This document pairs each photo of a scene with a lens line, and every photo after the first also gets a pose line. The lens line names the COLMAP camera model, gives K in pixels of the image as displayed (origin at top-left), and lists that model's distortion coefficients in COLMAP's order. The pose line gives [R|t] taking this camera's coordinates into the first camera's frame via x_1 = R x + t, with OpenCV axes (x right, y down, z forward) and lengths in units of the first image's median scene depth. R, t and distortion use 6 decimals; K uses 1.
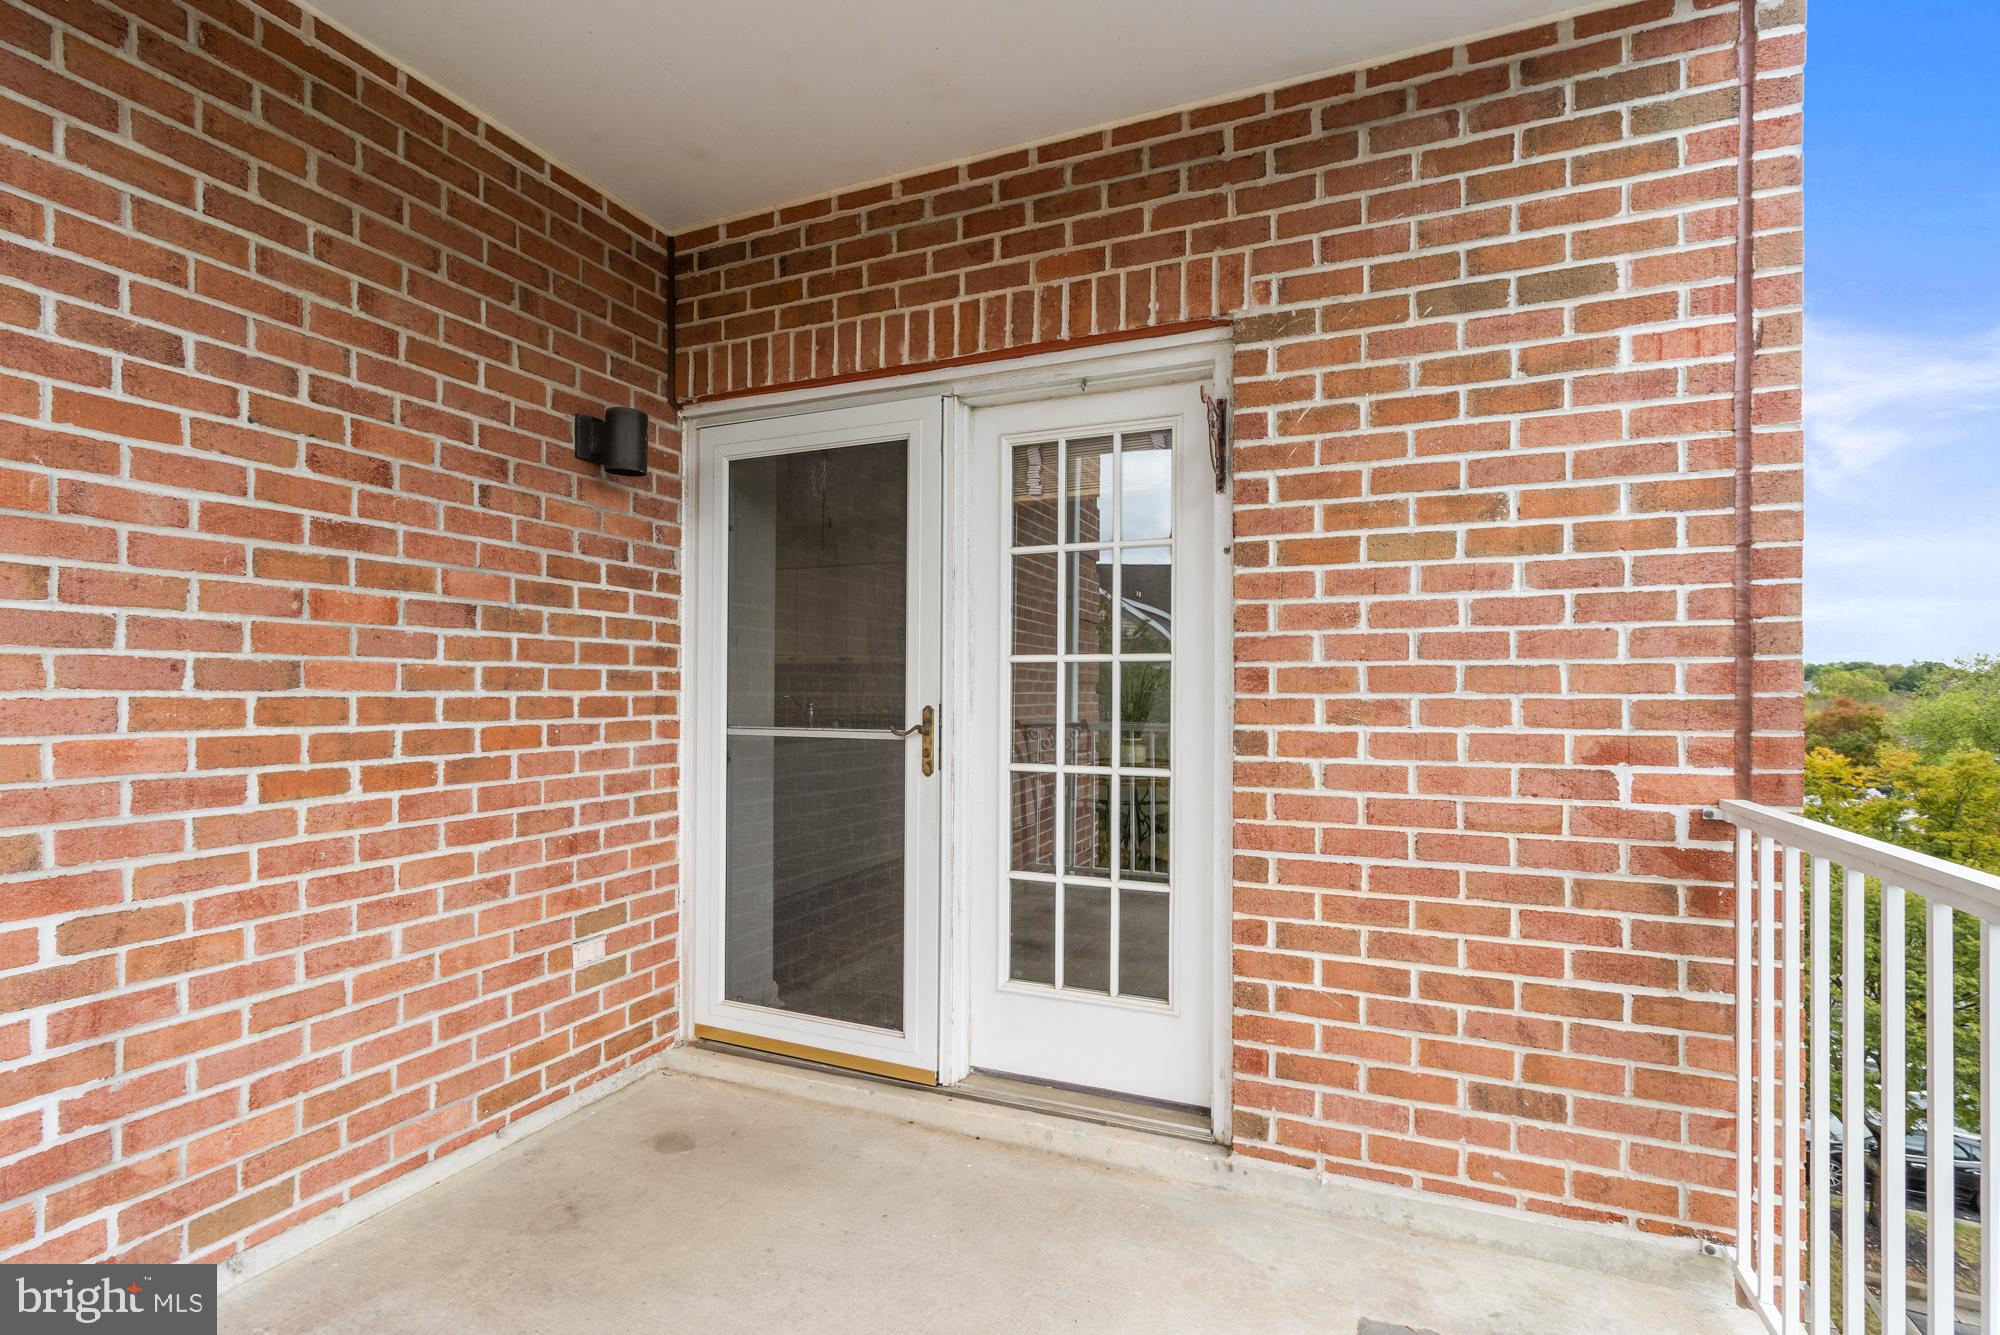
lens RADIAL K [[929.2, 0, 1005.7], [0, 929.2, 680.0], [0, 0, 1]] dist [0.004705, -0.001394]
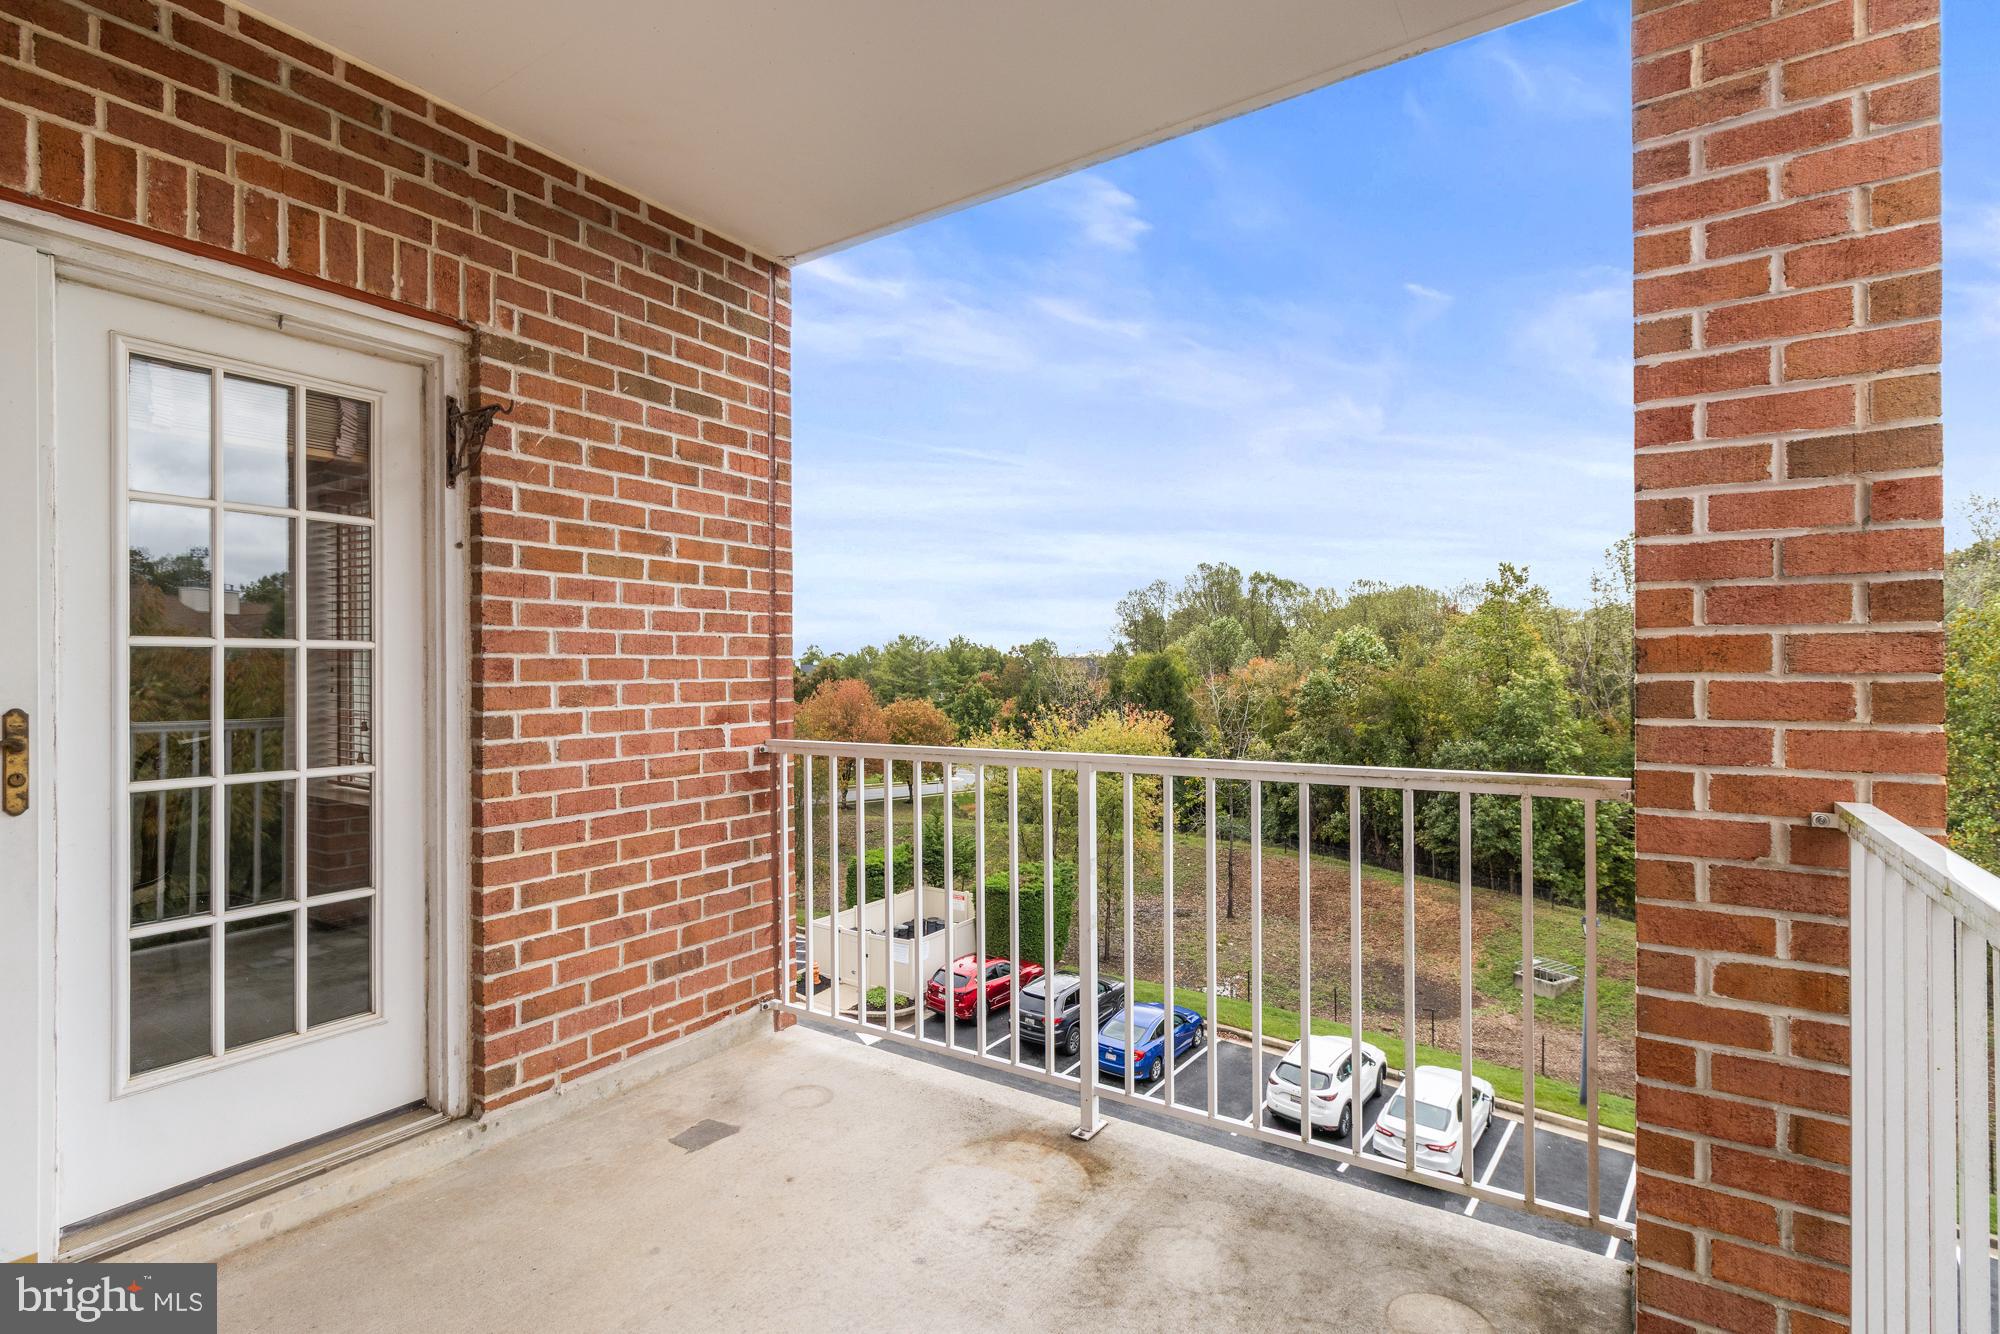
lens RADIAL K [[929.2, 0, 1002.4], [0, 929.2, 669.8], [0, 0, 1]] dist [0.004705, -0.001394]
pose [[0.195333, -0.000270, 0.980737, -0.703161], [0.001882, 0.999998, -0.000100, 0.001183], [-0.980735, 0.001865, 0.195333, 0.213439]]
